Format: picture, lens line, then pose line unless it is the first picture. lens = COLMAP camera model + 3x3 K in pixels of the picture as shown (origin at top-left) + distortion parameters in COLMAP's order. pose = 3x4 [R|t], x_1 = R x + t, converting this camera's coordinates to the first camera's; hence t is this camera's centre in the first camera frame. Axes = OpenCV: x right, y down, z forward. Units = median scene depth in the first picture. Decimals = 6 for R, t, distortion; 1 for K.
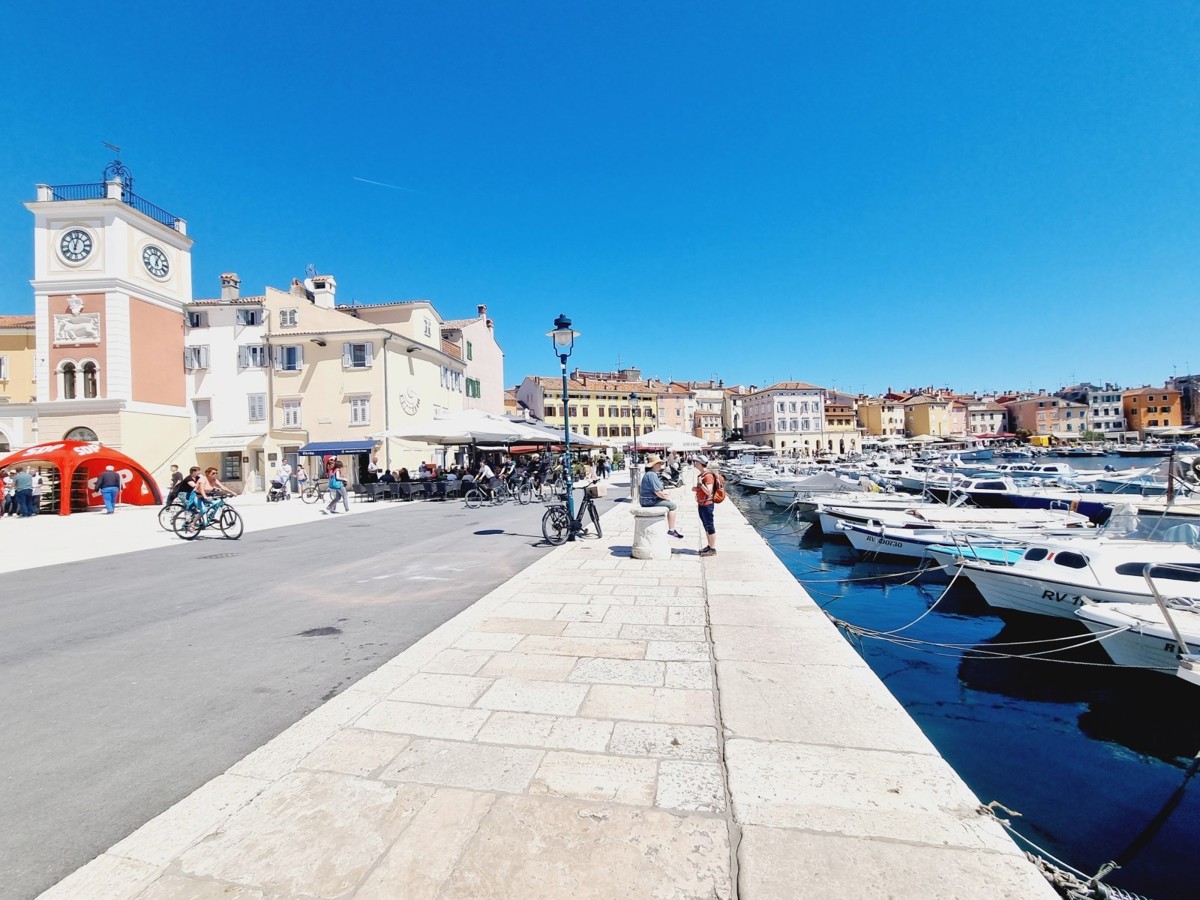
lens RADIAL K [[488.6, 0, 608.9], [0, 488.6, 447.5], [0, 0, 1]] dist [-0.005072, -0.000357]
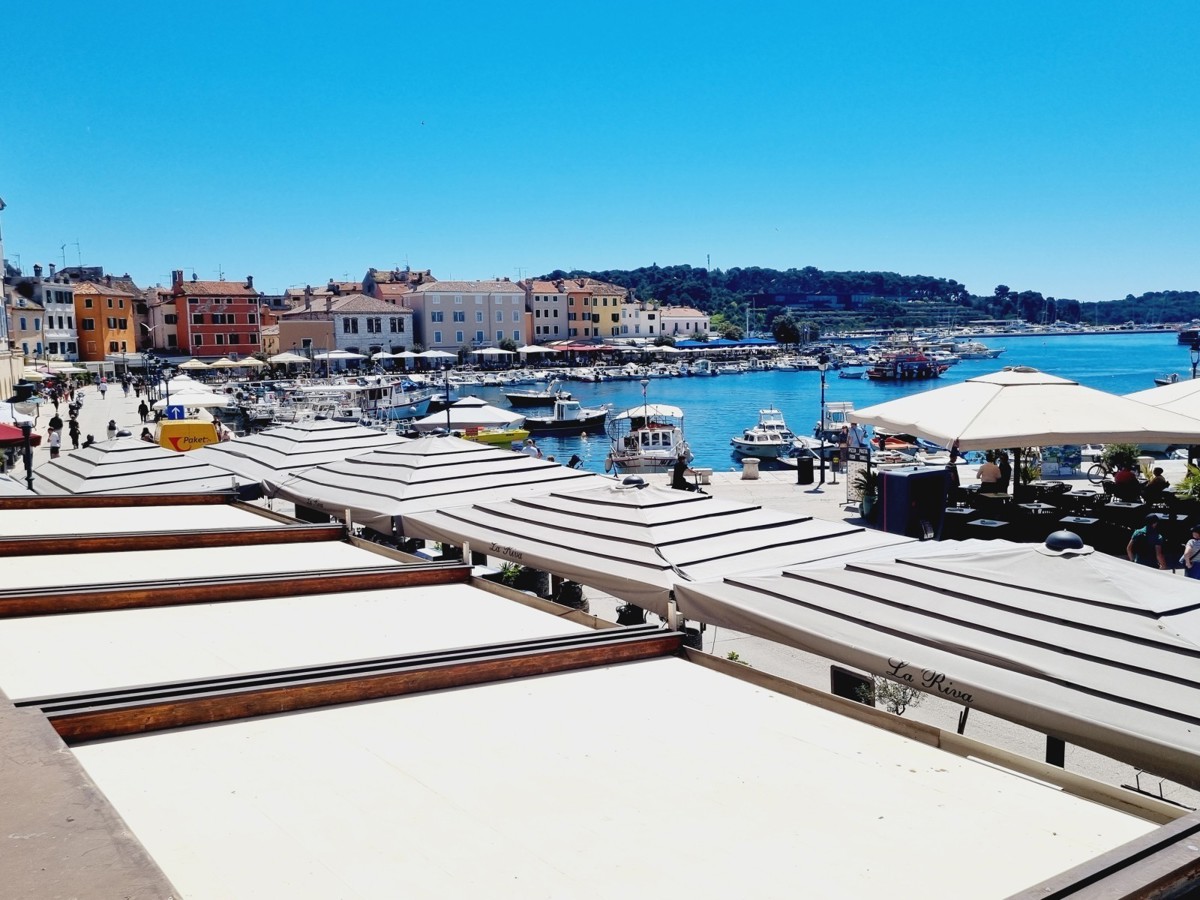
lens RADIAL K [[1045.3, 0, 621.7], [0, 1045.3, 456.0], [0, 0, 1]] dist [0.071955, -0.087002]
pose [[-0.219081, -0.072879, 0.972981, -1.116611], [0.009545, 0.996999, 0.076827, -0.056105], [-0.975660, 0.026118, -0.217728, 3.170549]]
